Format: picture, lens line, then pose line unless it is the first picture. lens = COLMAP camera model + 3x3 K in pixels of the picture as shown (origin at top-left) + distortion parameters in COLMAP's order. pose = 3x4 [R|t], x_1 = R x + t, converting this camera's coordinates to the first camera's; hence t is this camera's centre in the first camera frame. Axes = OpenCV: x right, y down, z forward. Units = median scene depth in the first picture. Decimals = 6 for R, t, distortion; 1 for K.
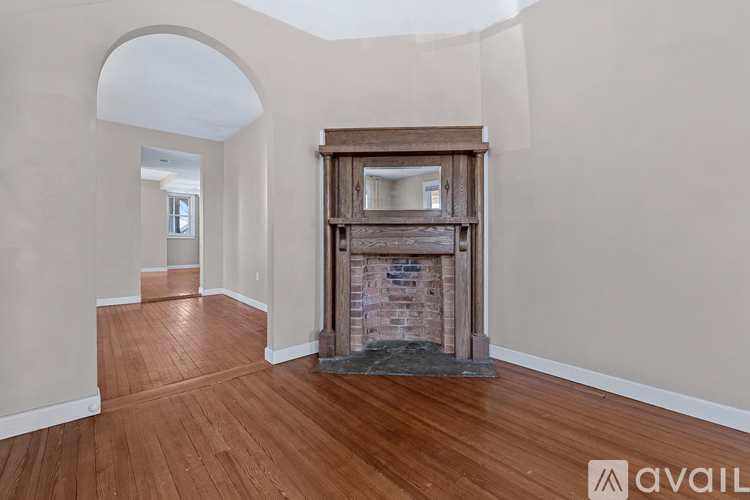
lens RADIAL K [[331.8, 0, 374.3], [0, 331.8, 236.8], [0, 0, 1]] dist [0.001849, 0.000418]
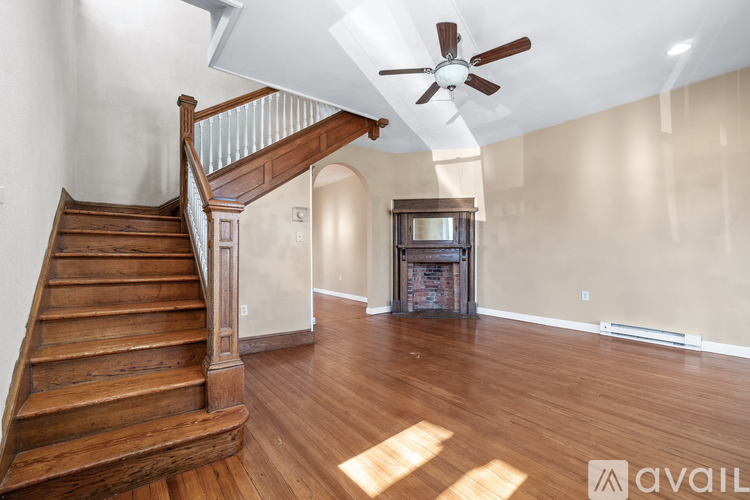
lens RADIAL K [[323.9, 0, 373.9], [0, 323.9, 256.2], [0, 0, 1]] dist [0.000070, 0.000009]
pose [[0.998686, -0.001018, -0.051229, -0.171227], [0.001578, 0.999939, 0.010898, -0.007467], [0.051215, -0.010965, 0.998627, -0.952538]]
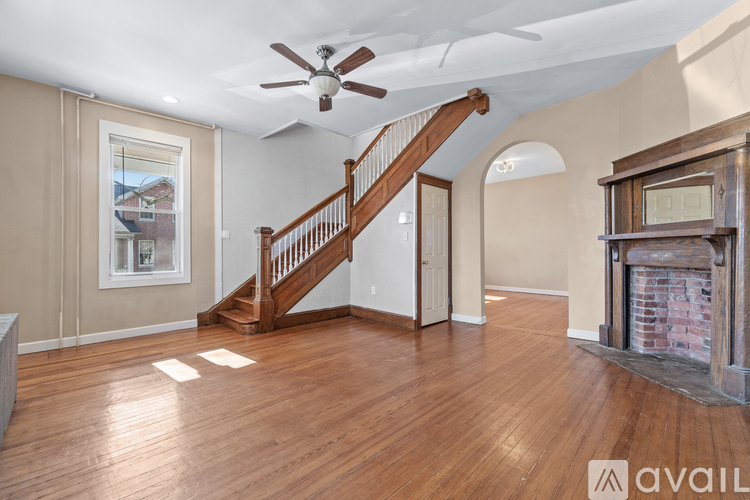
lens RADIAL K [[331.8, 0, 375.0], [0, 331.8, 250.0], [0, 0, 1]] dist [0.002209, 0.000323]
pose [[0.090261, -0.001954, -0.995916, 0.993131], [0.010450, 0.999945, -0.001015, -0.007467], [0.995863, -0.010316, 0.090276, 0.016815]]
